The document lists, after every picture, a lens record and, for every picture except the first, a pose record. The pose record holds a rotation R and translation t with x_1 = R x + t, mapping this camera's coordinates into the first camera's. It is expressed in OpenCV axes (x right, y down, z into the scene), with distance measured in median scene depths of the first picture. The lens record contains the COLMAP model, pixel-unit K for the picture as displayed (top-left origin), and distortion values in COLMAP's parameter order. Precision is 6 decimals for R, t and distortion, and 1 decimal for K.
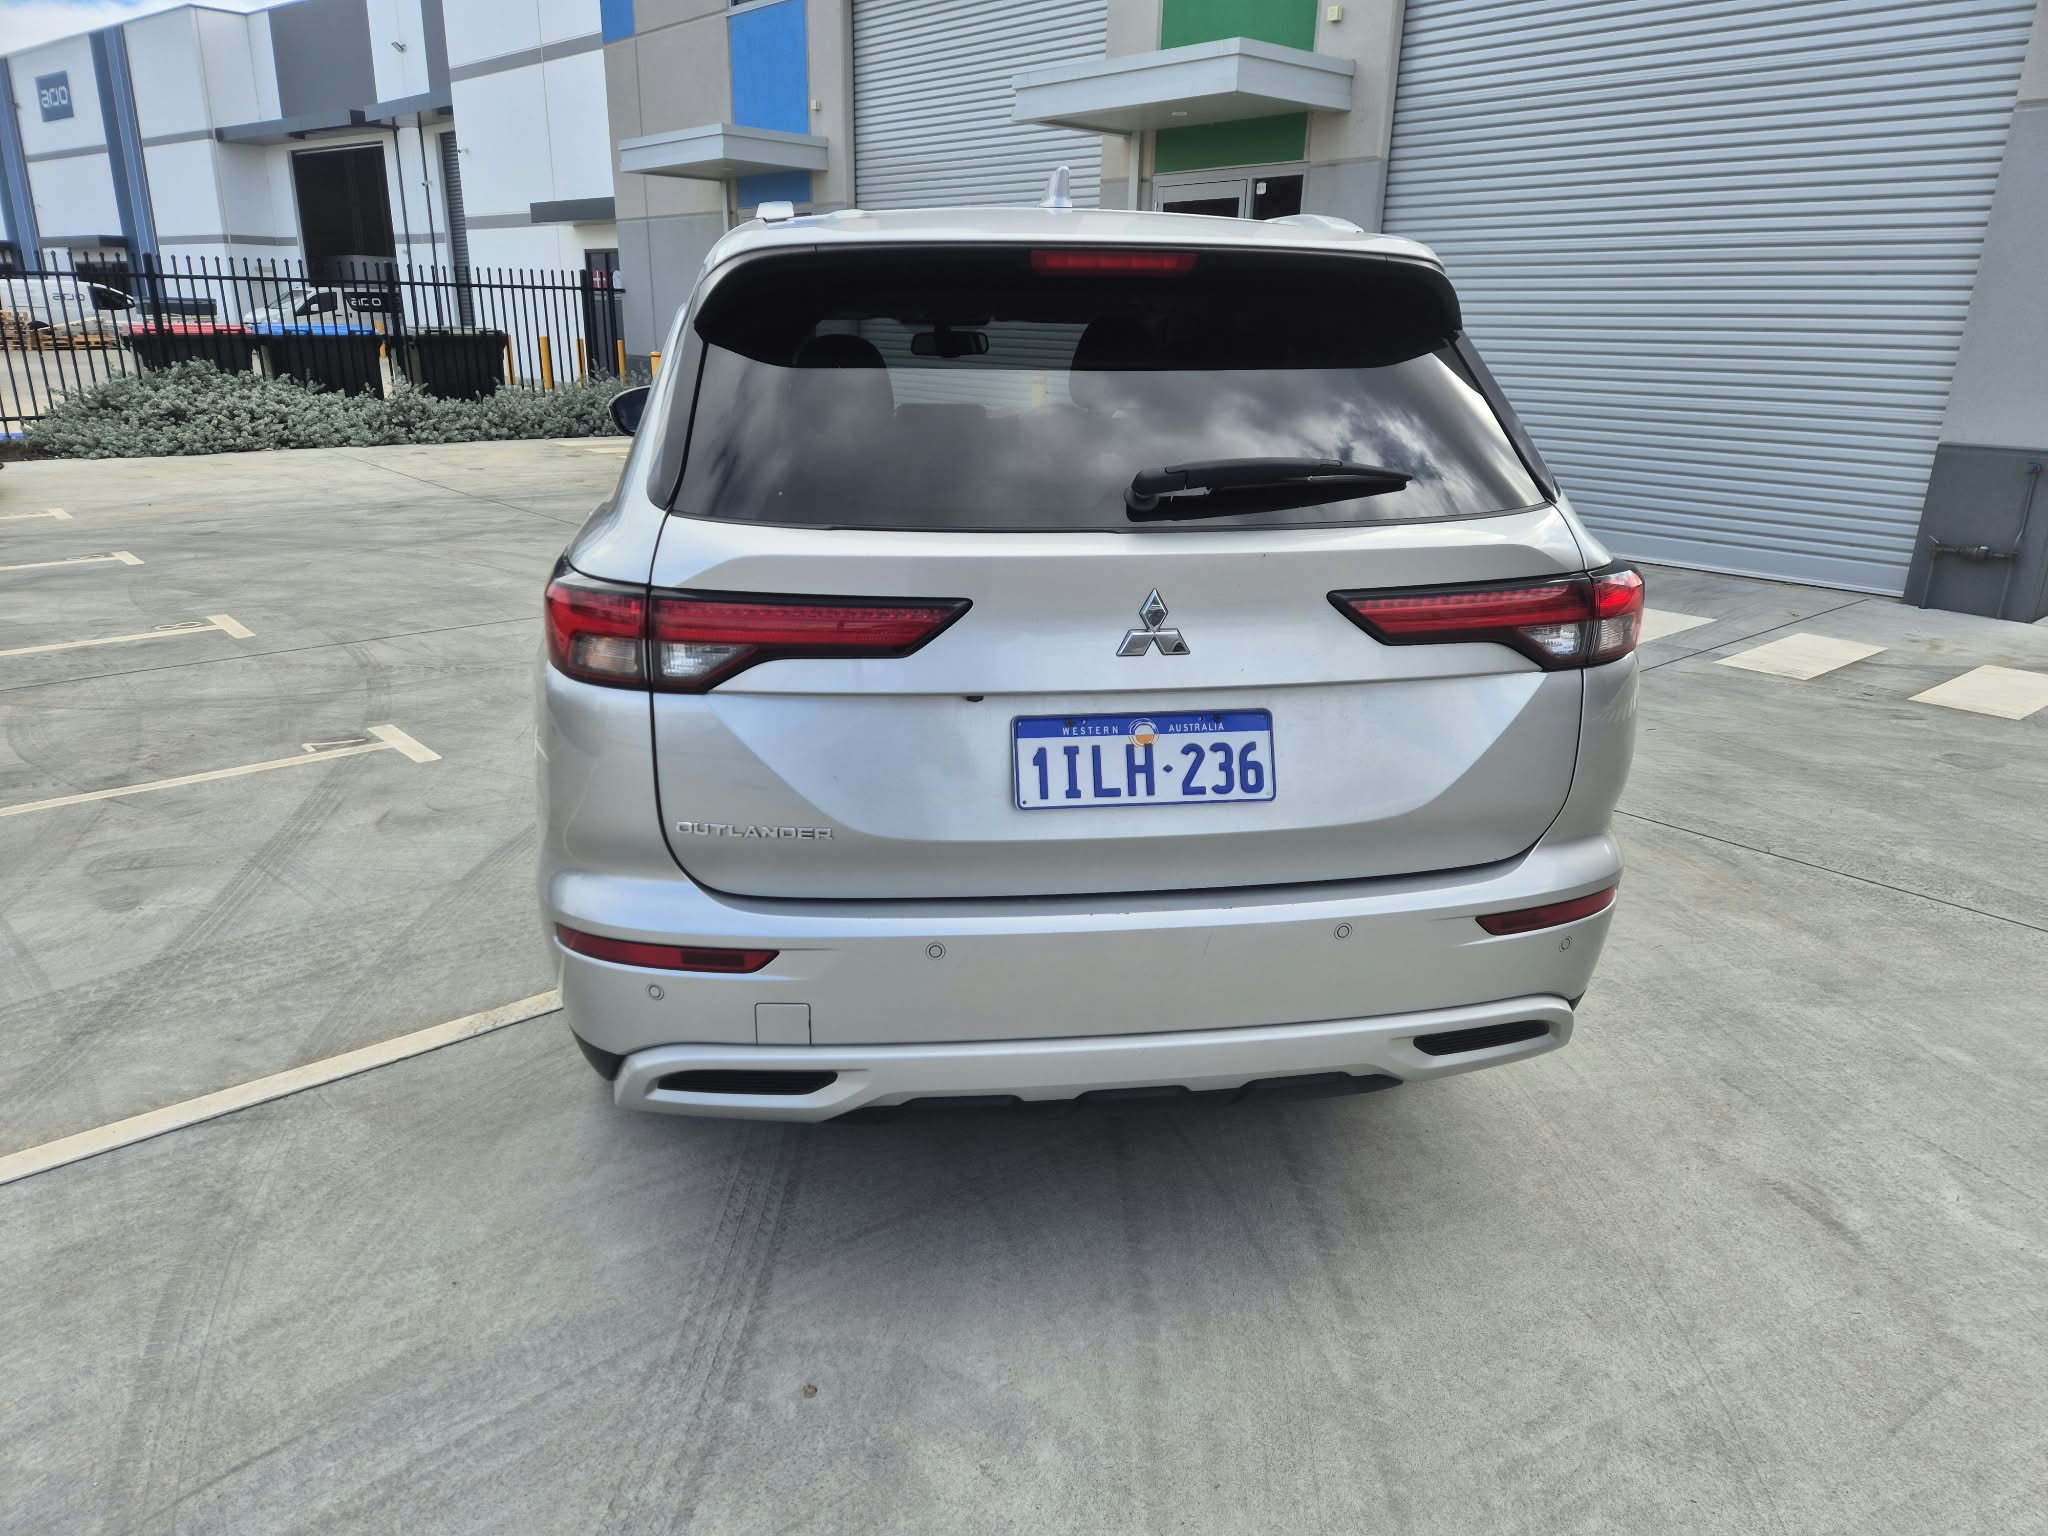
lens RADIAL K [[1361.1, 0, 1005.3], [0, 1361.1, 759.8], [0, 0, 1]] dist [0.069232, -0.060261]
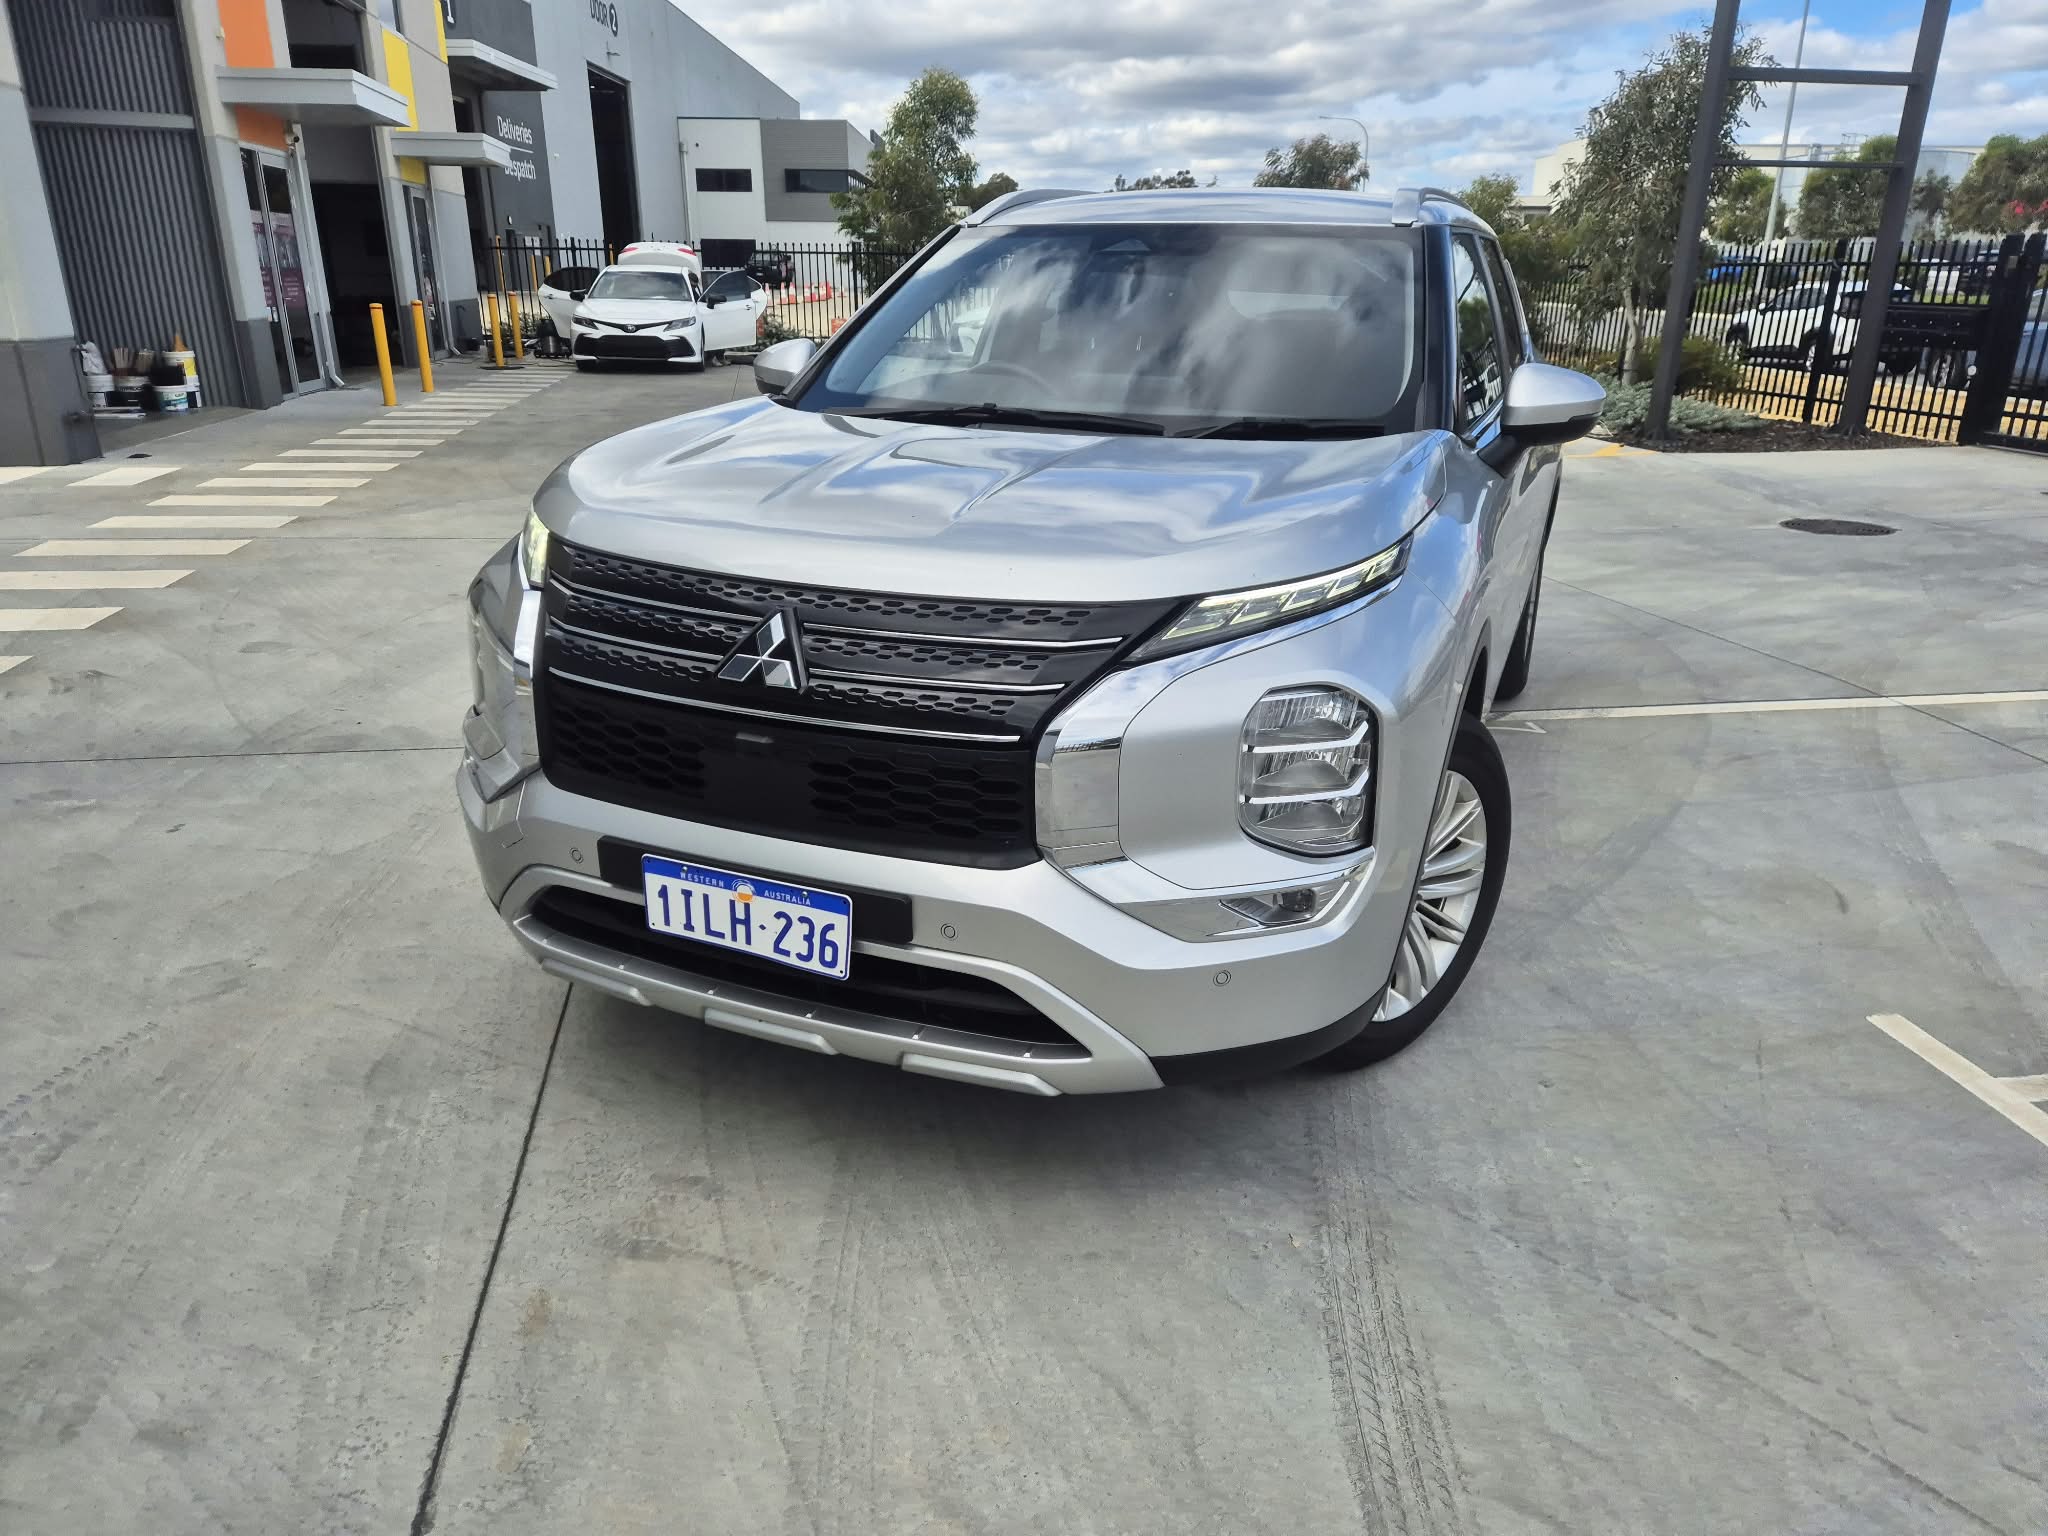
lens RADIAL K [[1360.1, 0, 983.5], [0, 1360.1, 776.7], [0, 0, 1]] dist [0.069465, -0.059418]
pose [[-0.843848, -0.216877, 0.490801, -0.710834], [0.131264, 0.803452, 0.580719, -0.980921], [-0.520279, 0.554463, -0.649523, 3.063933]]
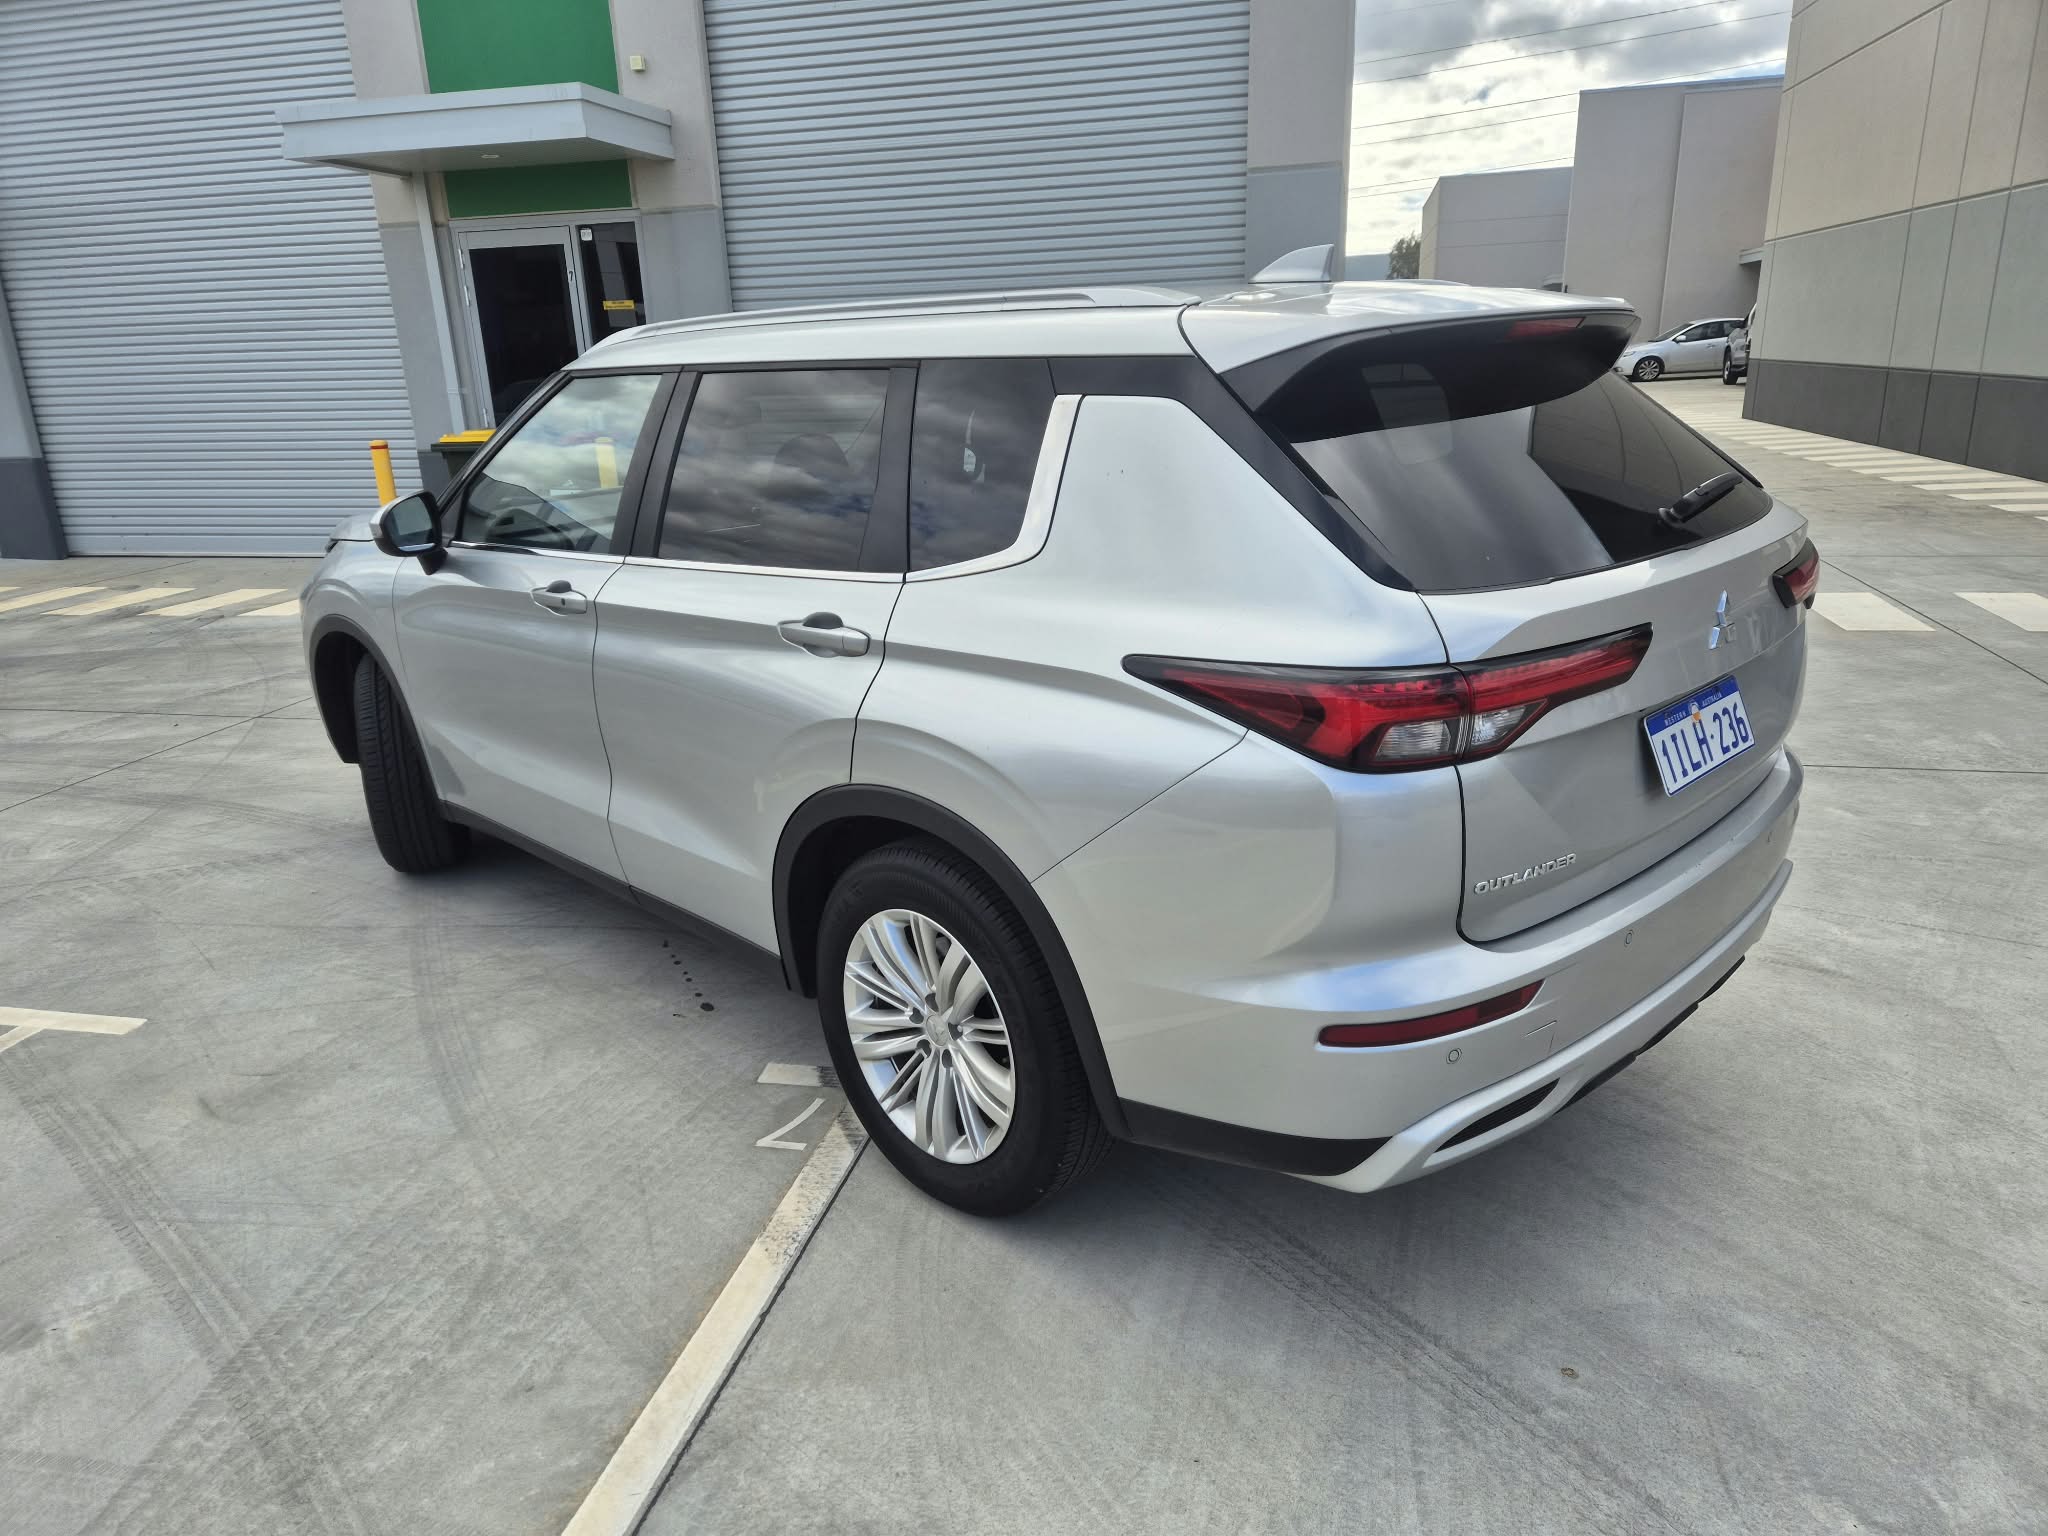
lens RADIAL K [[1360.1, 0, 983.5], [0, 1360.1, 776.7], [0, 0, 1]] dist [0.069465, -0.059418]
pose [[0.817540, -0.222077, 0.531328, -0.812420], [0.228549, 0.972000, 0.054601, -0.132118], [-0.528576, 0.076796, 0.845405, 0.236901]]
